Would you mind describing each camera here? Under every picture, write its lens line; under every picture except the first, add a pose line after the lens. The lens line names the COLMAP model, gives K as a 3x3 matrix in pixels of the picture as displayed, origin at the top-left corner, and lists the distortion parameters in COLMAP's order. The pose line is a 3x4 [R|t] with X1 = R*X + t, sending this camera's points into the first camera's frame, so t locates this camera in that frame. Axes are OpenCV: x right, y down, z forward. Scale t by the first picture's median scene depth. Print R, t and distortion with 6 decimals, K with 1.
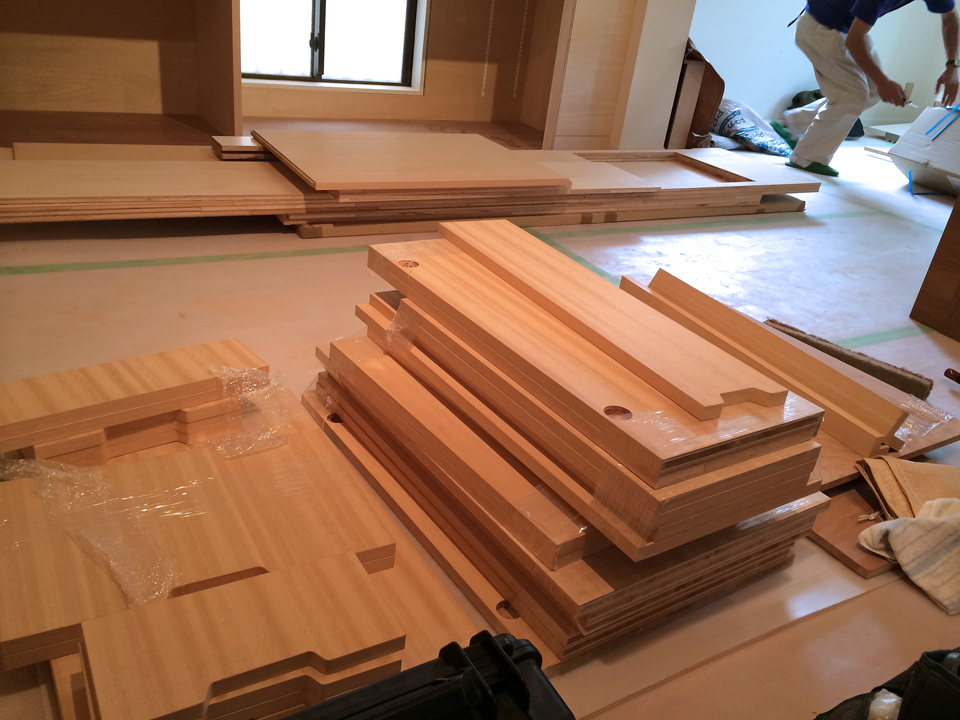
lens RADIAL K [[823.8, 0, 487.0], [0, 823.8, 350.6], [0, 0, 1]] dist [0.064488, -0.047800]
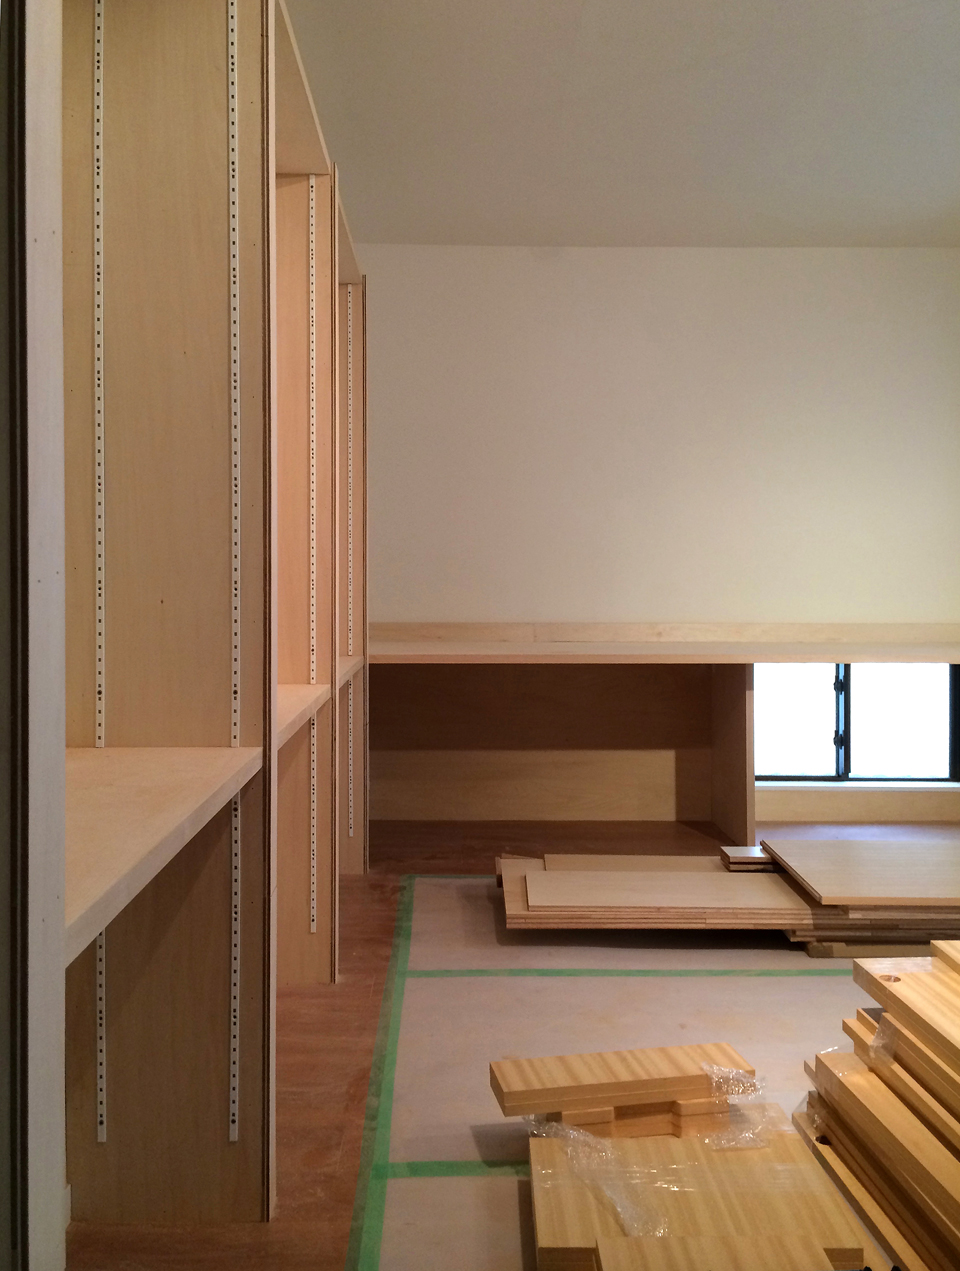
lens RADIAL K [[1098.0, 0, 478.5], [0, 1098.0, 627.1], [0, 0, 1]] dist [0.053808, -0.036837]
pose [[0.860120, -0.102633, -0.499659, 0.189334], [-0.117935, 0.912997, -0.390549, 0.090667], [0.496270, 0.394846, 0.773183, -0.475324]]
